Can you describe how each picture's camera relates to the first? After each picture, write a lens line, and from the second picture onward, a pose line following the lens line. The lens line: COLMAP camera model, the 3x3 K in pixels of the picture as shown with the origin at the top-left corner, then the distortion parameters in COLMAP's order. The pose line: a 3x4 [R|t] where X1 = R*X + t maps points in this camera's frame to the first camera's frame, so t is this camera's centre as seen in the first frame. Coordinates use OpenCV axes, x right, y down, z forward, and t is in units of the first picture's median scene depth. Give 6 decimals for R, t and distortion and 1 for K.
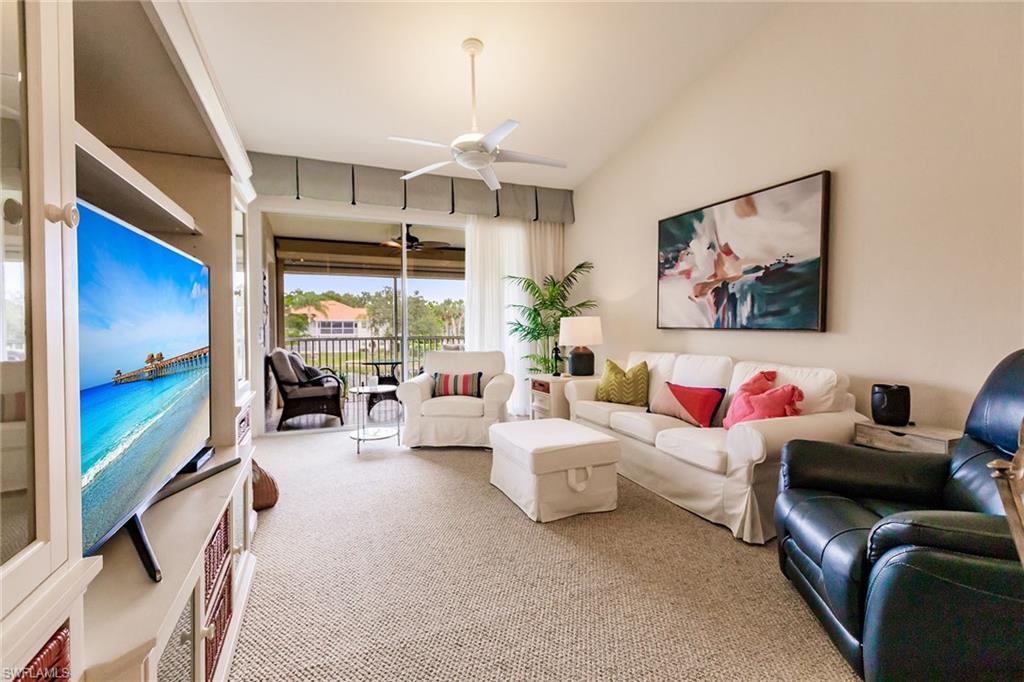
lens RADIAL K [[460.2, 0, 504.6], [0, 460.2, 336.1], [0, 0, 1]] dist [0.000840, 0.000297]
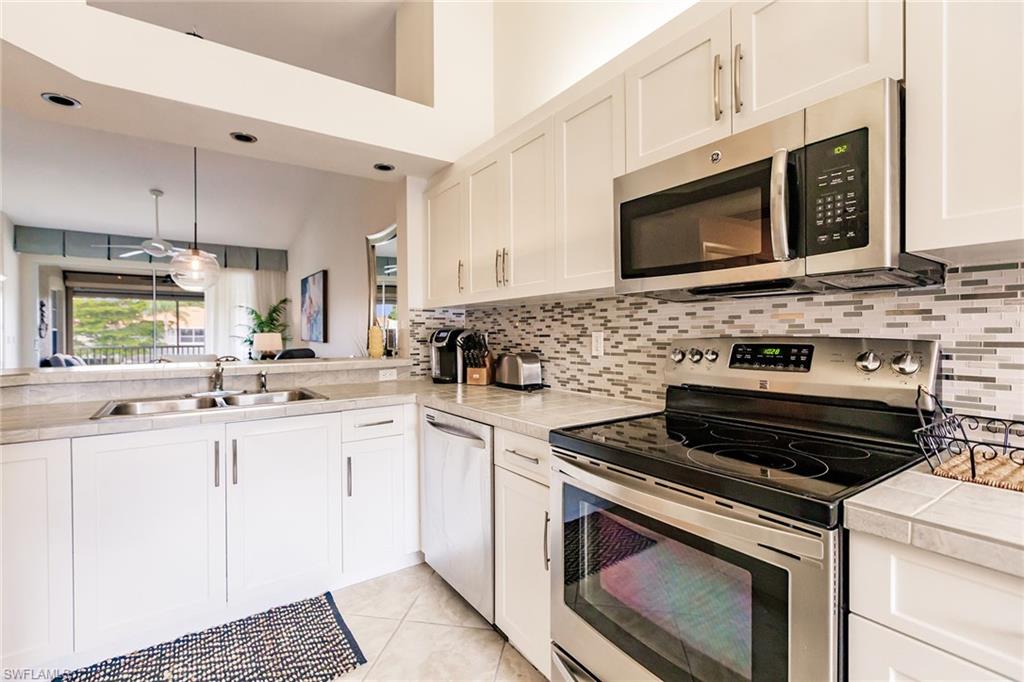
lens RADIAL K [[460.2, 0, 507.3], [0, 460.2, 336.6], [0, 0, 1]] dist [0.000840, 0.000297]
pose [[0.975971, -0.000196, 0.217901, 0.744615], [0.003561, 0.999880, -0.015050, -0.000786], [-0.217872, 0.015465, 0.975855, -0.930513]]
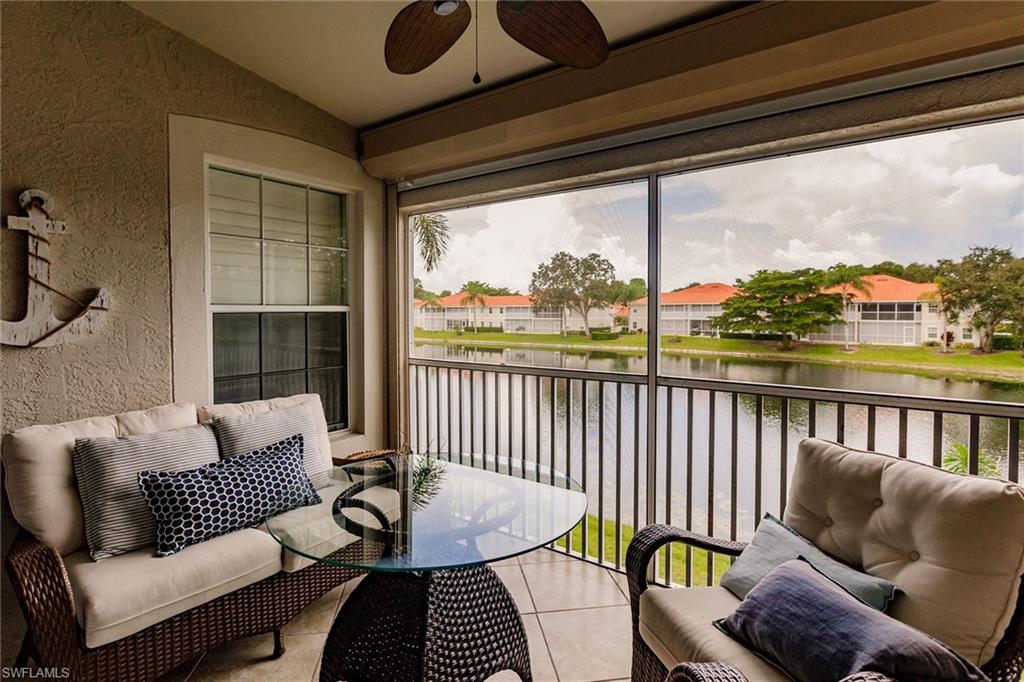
lens RADIAL K [[505.6, 0, 519.0], [0, 505.6, 321.4], [0, 0, 1]] dist [0.002917, 0.000905]
pose [[0.536527, 0.021398, -0.843612, -0.016222], [-0.017283, 0.999747, 0.014367, -0.069246], [0.843706, 0.006872, 0.536761, 1.395194]]
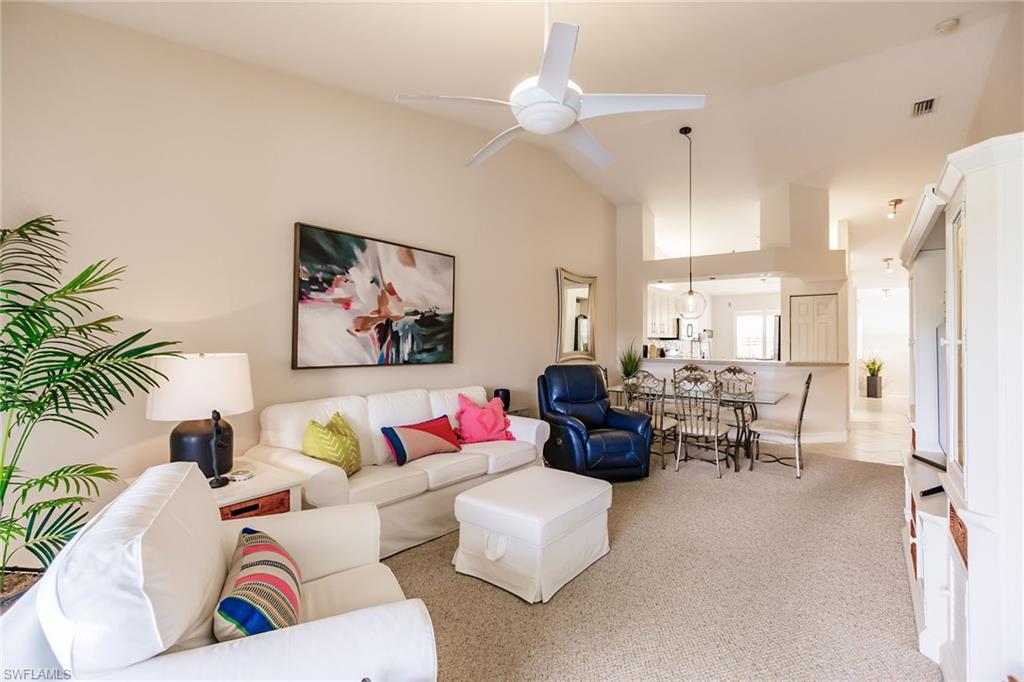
lens RADIAL K [[460.2, 0, 507.7], [0, 460.2, 340.0], [0, 0, 1]] dist [0.000840, 0.000297]
pose [[-0.496963, 0.002200, 0.867769, -0.483533], [0.015702, 0.999856, 0.006458, -0.063922], [-0.867630, 0.016835, -0.496926, 1.108933]]
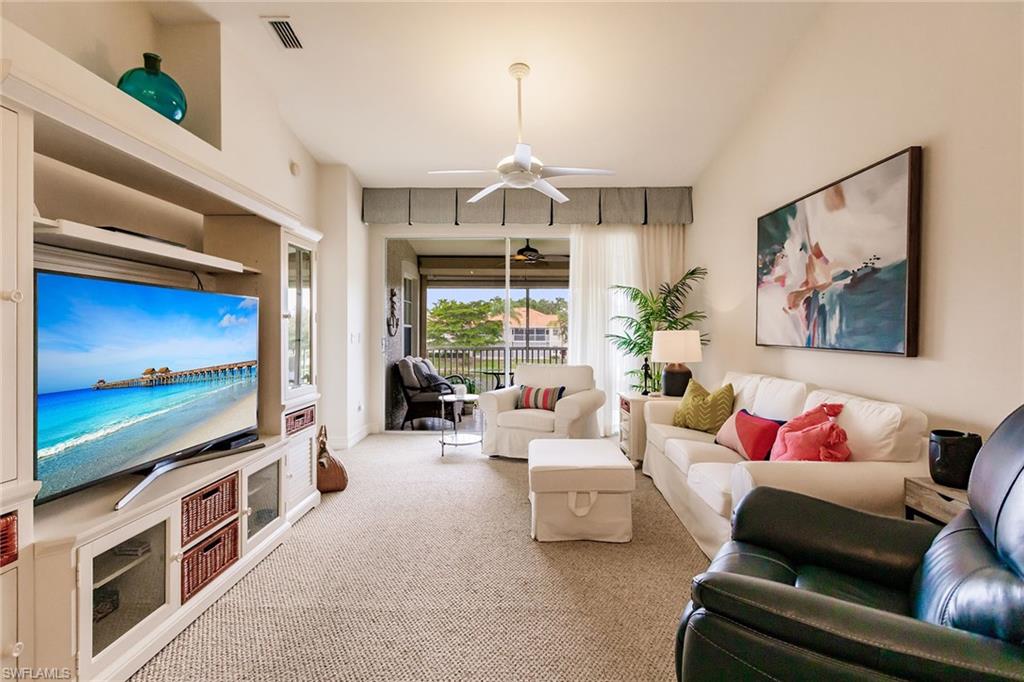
lens RADIAL K [[491.9, 0, 508.2], [0, 491.9, 336.1], [0, 0, 1]] dist [0.001297, -0.001258]
pose [[0.918433, 0.008941, -0.395477, 0.280057], [-0.014905, 0.999817, -0.012010, -0.016394], [0.395297, 0.016925, 0.918398, -0.009392]]
